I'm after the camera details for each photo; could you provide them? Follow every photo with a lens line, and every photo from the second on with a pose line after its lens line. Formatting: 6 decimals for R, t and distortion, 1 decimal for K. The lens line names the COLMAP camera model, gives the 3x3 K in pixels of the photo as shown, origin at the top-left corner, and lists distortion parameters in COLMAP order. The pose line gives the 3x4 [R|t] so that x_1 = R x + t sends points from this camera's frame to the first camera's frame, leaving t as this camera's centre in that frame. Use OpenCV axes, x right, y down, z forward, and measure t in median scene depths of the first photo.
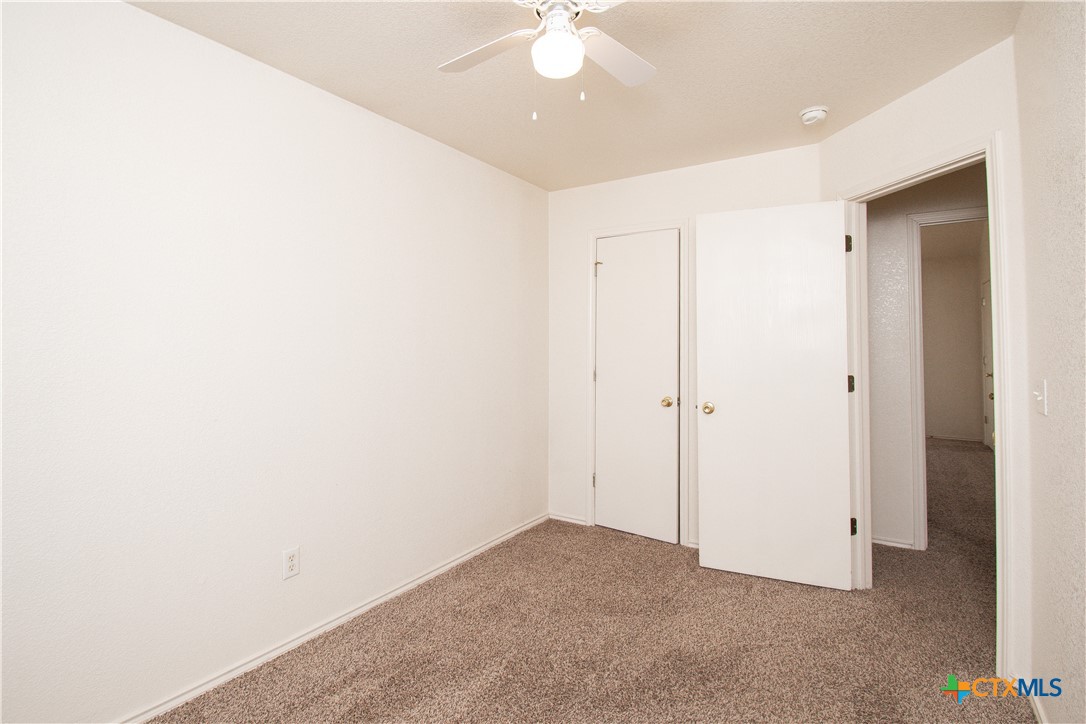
lens RADIAL K [[533.1, 0, 541.9], [0, 533.1, 334.6], [0, 0, 1]] dist [0.006846, -0.020408]
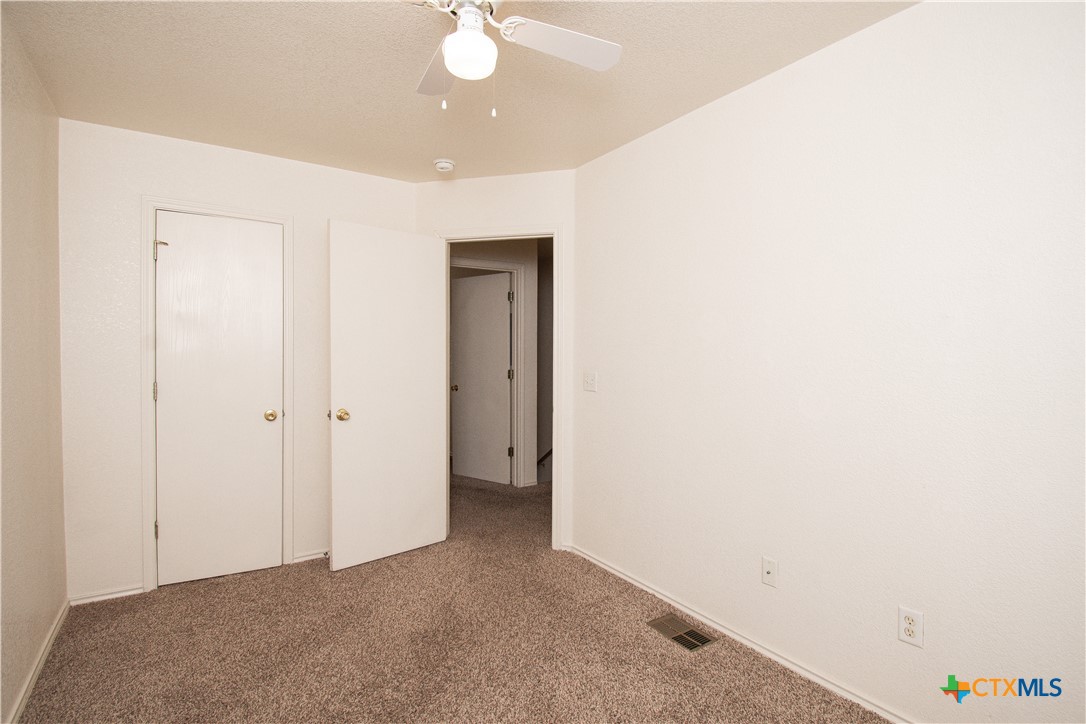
lens RADIAL K [[518.8, 0, 543.0], [0, 518.8, 362.0], [0, 0, 1]] dist [0.000564, -0.026155]
pose [[0.387912, -0.016814, 0.921543, -0.483274], [-0.016345, 0.999551, 0.025118, 0.008991], [-0.921551, -0.024806, 0.387463, 0.290829]]
